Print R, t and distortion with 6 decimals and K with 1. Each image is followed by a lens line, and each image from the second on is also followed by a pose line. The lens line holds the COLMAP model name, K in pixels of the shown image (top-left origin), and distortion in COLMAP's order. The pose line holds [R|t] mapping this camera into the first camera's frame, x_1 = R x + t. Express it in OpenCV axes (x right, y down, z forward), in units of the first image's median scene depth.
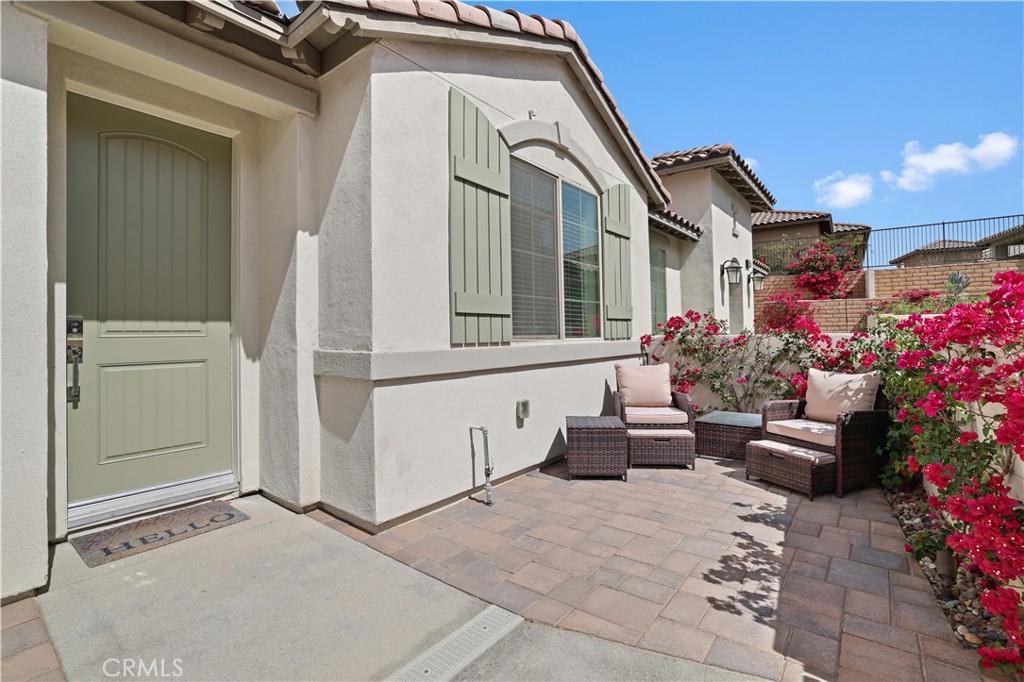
lens RADIAL K [[456.2, 0, 512.8], [0, 456.2, 332.9], [0, 0, 1]] dist [-0.029025, 0.011112]
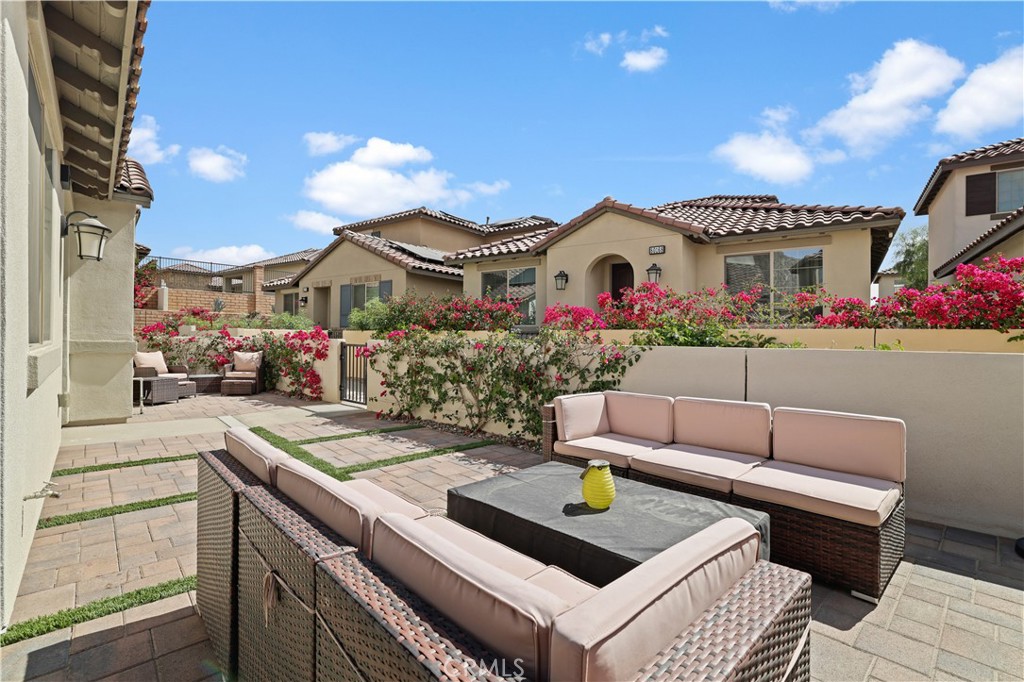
lens RADIAL K [[456.2, 0, 511.6], [0, 456.2, 340.1], [0, 0, 1]] dist [-0.029025, 0.011112]
pose [[0.142291, 0.014963, 0.989712, -1.119211], [-0.020399, 0.999718, -0.012182, 0.012862], [-0.989615, -0.018456, 0.142556, -0.594138]]
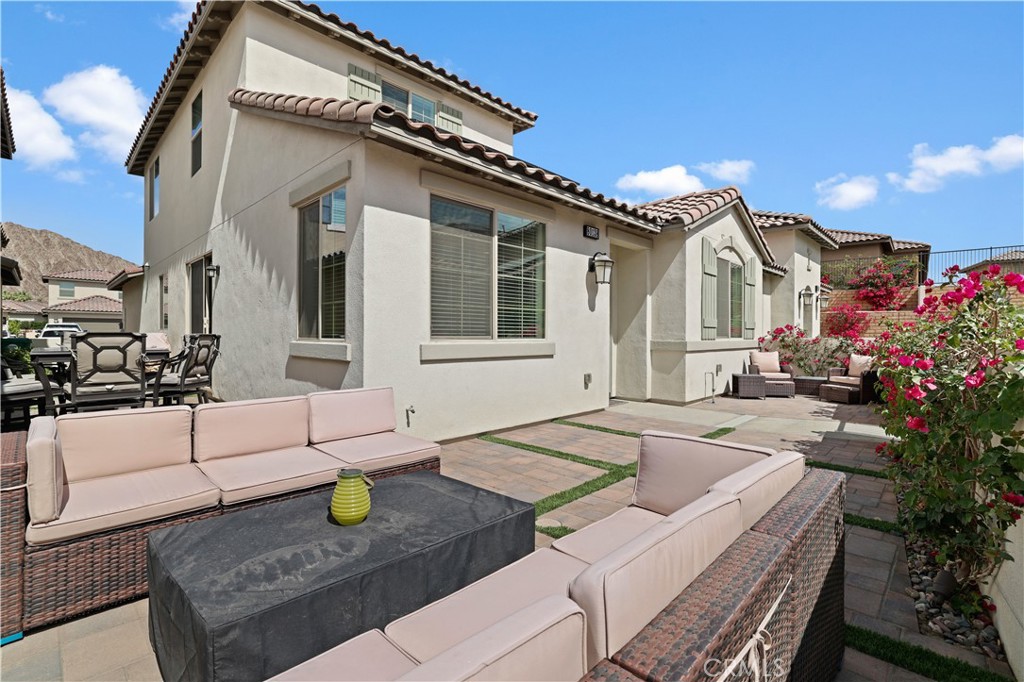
lens RADIAL K [[456.2, 0, 512.3], [0, 456.2, 345.7], [0, 0, 1]] dist [-0.029025, 0.011112]
pose [[0.995081, 0.021895, -0.096615, -0.548917], [-0.019095, 0.999373, 0.029804, 0.004061], [0.097207, -0.027813, 0.994875, -0.952291]]
